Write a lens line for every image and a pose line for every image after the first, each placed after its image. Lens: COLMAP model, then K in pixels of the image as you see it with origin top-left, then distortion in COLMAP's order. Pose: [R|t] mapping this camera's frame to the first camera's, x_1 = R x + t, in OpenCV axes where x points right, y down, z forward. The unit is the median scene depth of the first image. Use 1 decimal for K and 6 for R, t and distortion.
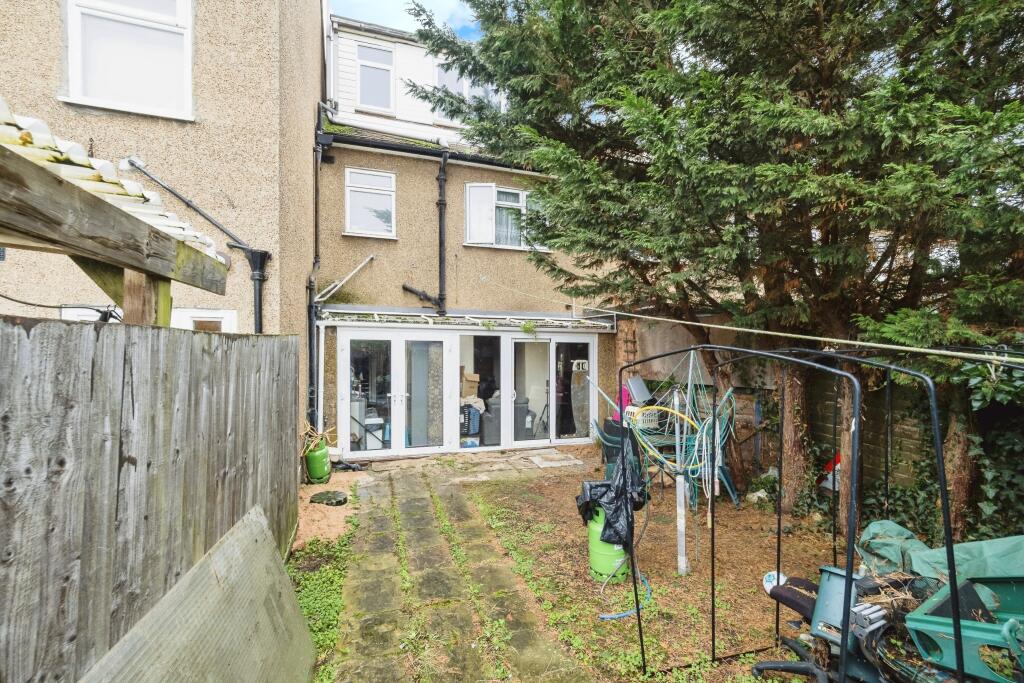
lens RADIAL K [[439.2, 0, 516.5], [0, 439.2, 348.7], [0, 0, 1]] dist [-0.010962, 0.001546]
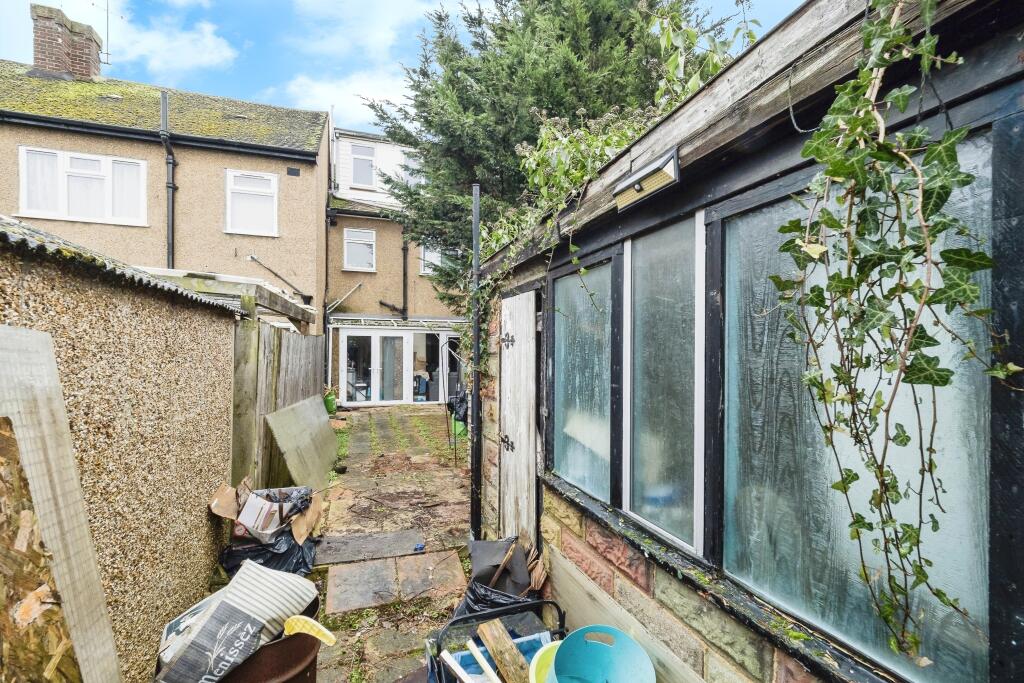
lens RADIAL K [[439.2, 0, 510.7], [0, 439.2, 339.8], [0, 0, 1]] dist [-0.010962, 0.001546]
pose [[0.999940, 0.003191, 0.010522, 0.216332], [-0.003124, 0.999975, -0.006369, 0.003711], [-0.010542, 0.006336, 0.999924, -0.645687]]
